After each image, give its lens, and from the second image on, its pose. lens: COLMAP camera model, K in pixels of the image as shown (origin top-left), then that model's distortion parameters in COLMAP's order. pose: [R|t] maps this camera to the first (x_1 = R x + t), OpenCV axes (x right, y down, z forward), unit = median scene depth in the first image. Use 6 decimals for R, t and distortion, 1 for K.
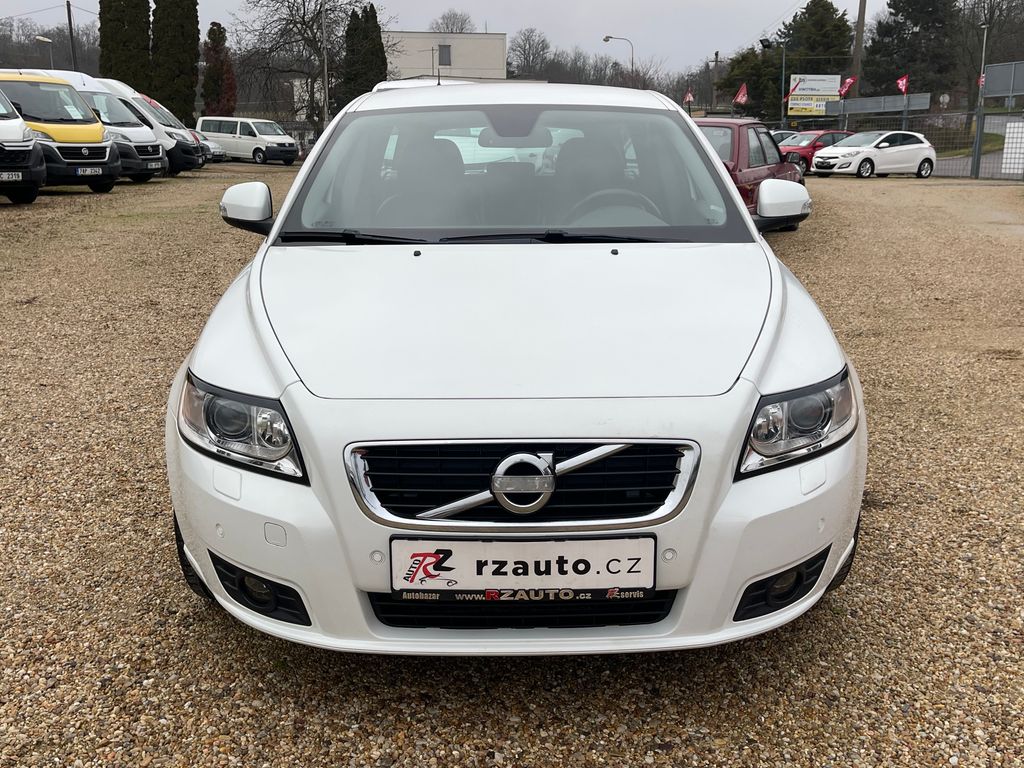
lens RADIAL K [[969.8, 0, 512.0], [0, 969.8, 384.0], [0, 0, 1]] dist [0.019174, 0.012486]
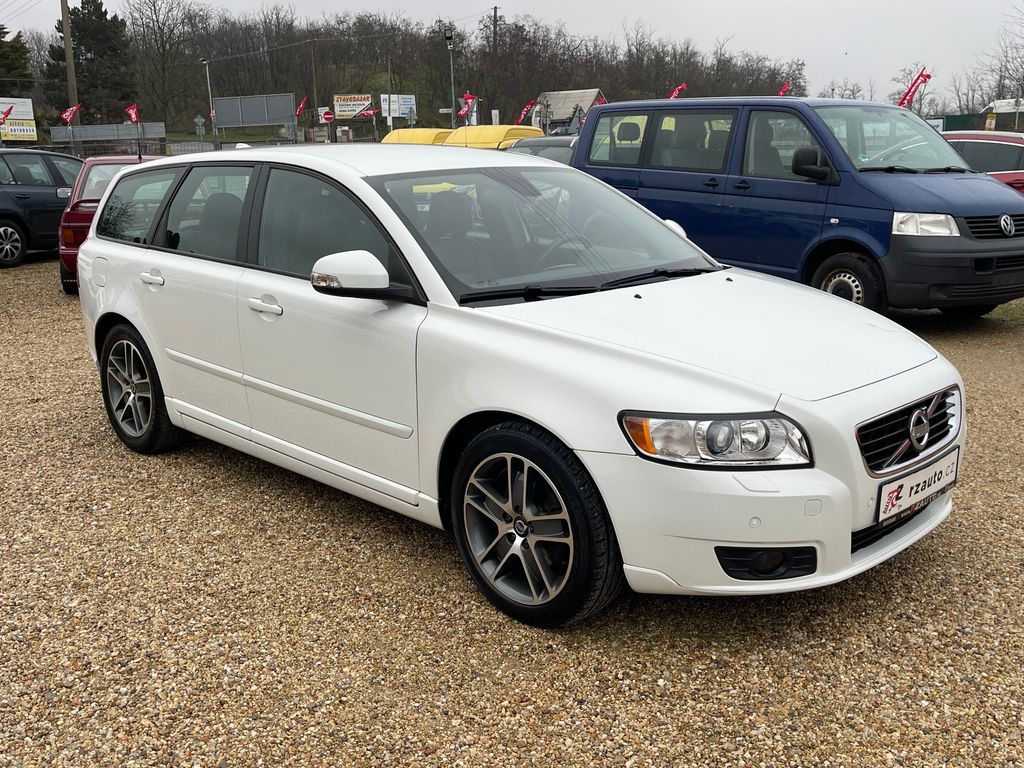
lens RADIAL K [[969.8, 0, 512.0], [0, 969.8, 384.0], [0, 0, 1]] dist [0.019174, 0.012486]
pose [[0.733742, -0.164981, 0.659093, -1.414748], [0.181541, 0.982407, 0.043808, -0.146072], [-0.654725, 0.087509, 0.750785, 0.262942]]
